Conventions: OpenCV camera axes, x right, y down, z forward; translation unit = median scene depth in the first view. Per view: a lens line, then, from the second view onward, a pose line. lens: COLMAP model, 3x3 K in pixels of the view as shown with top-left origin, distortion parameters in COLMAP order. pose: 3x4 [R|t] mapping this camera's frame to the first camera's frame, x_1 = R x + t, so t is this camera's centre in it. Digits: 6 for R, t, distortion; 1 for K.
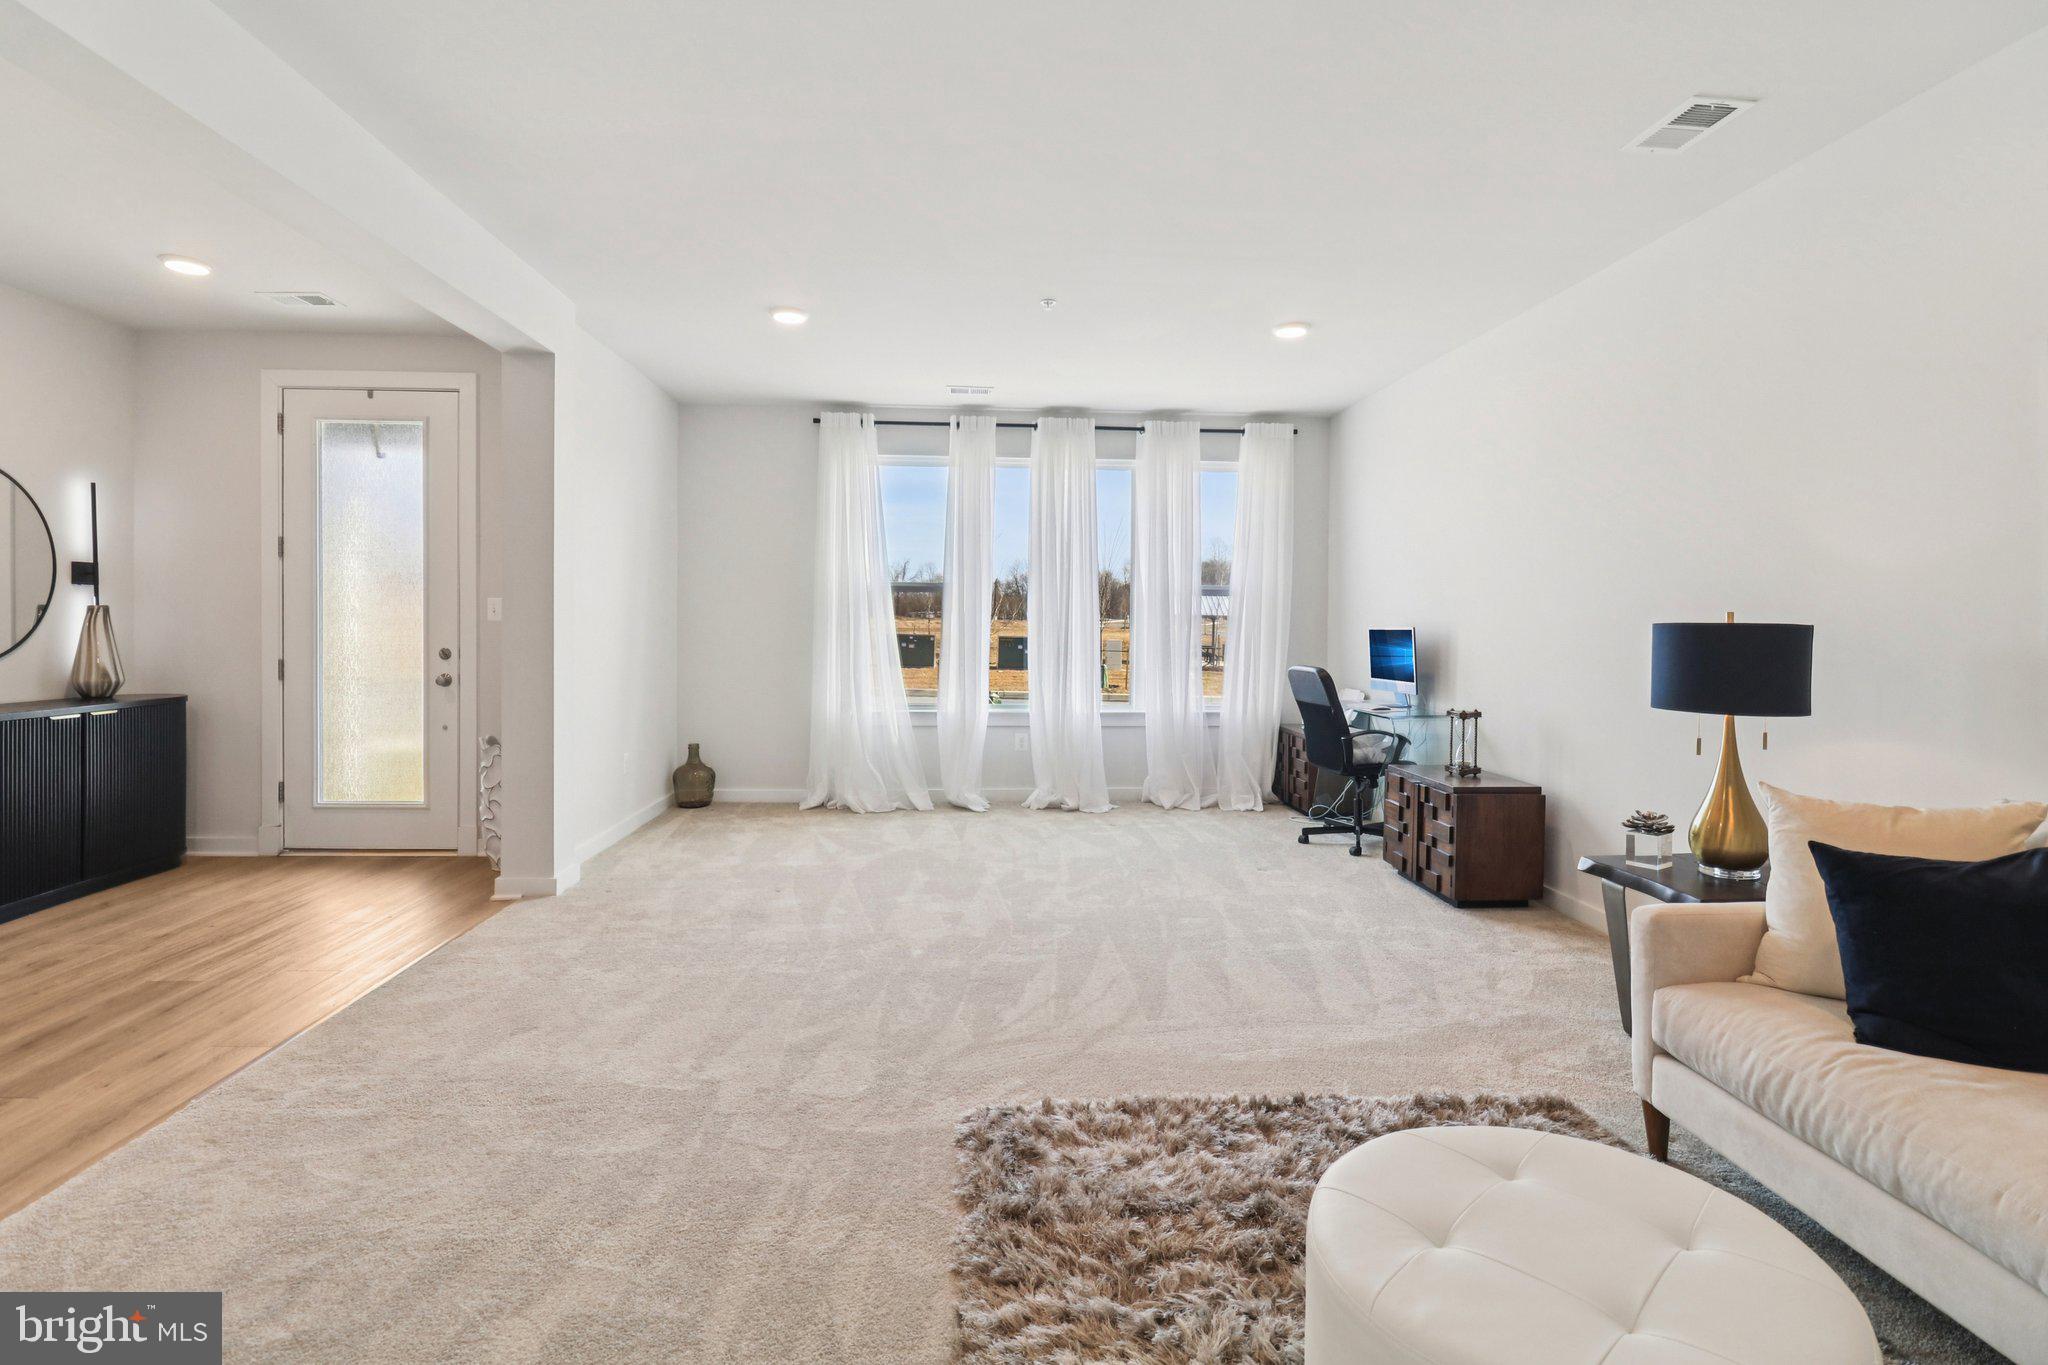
lens RADIAL K [[968.7, 0, 1028.1], [0, 968.7, 638.9], [0, 0, 1]] dist [0.009119, -0.017188]
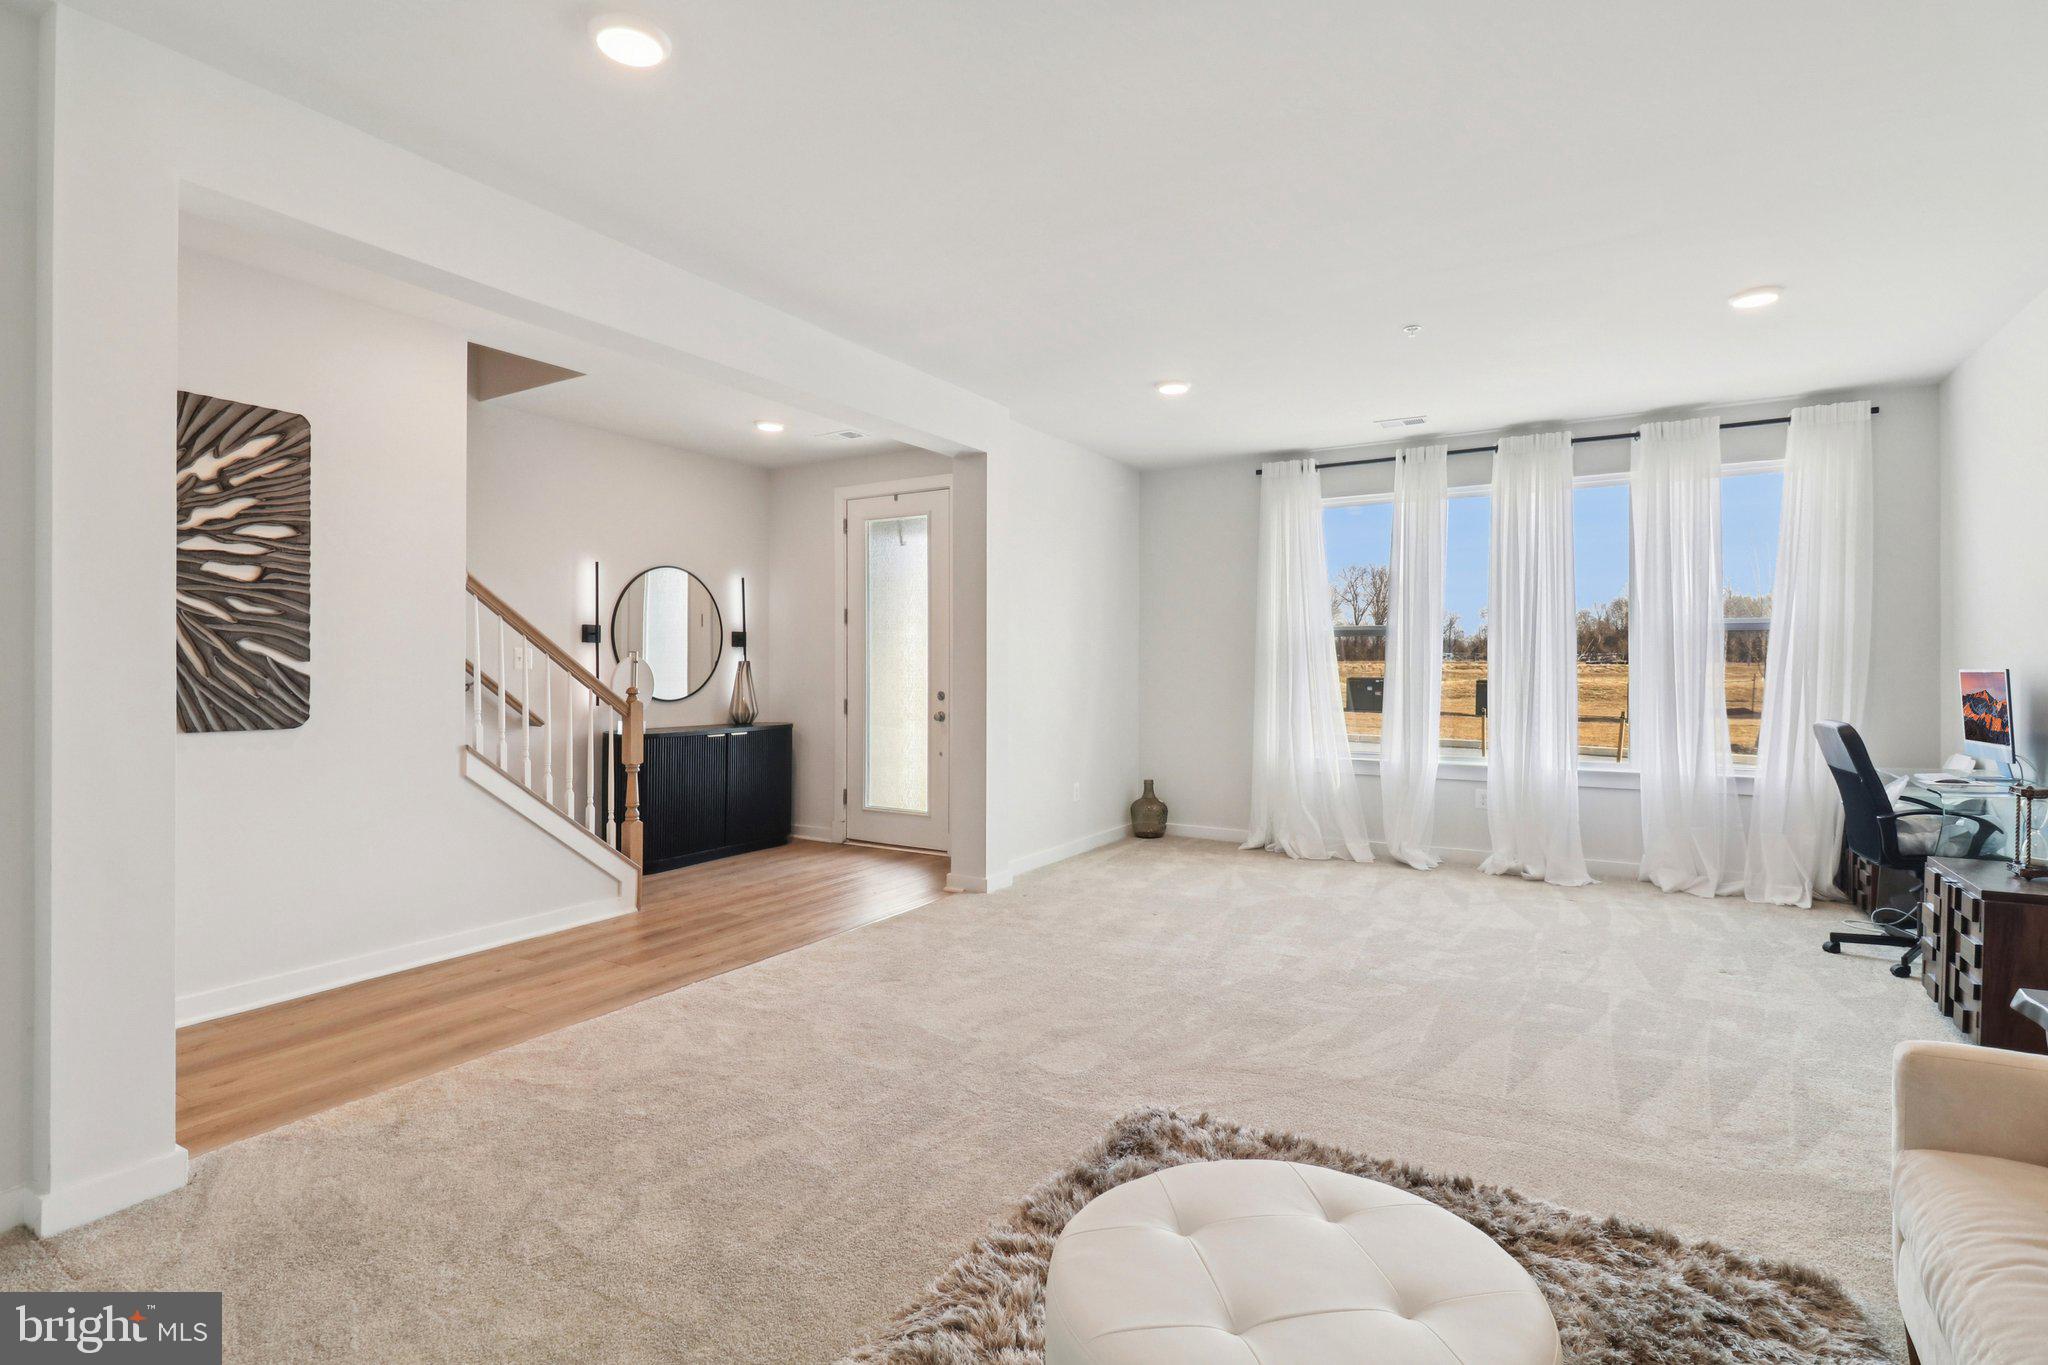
lens RADIAL K [[984.2, 0, 1015.6], [0, 984.2, 673.6], [0, 0, 1]] dist [0.013147, -0.016280]
pose [[0.825237, -0.005099, -0.564763, 0.207660], [-0.001575, 0.999935, -0.011329, 0.000877], [0.564784, 0.010238, 0.825175, -0.008204]]
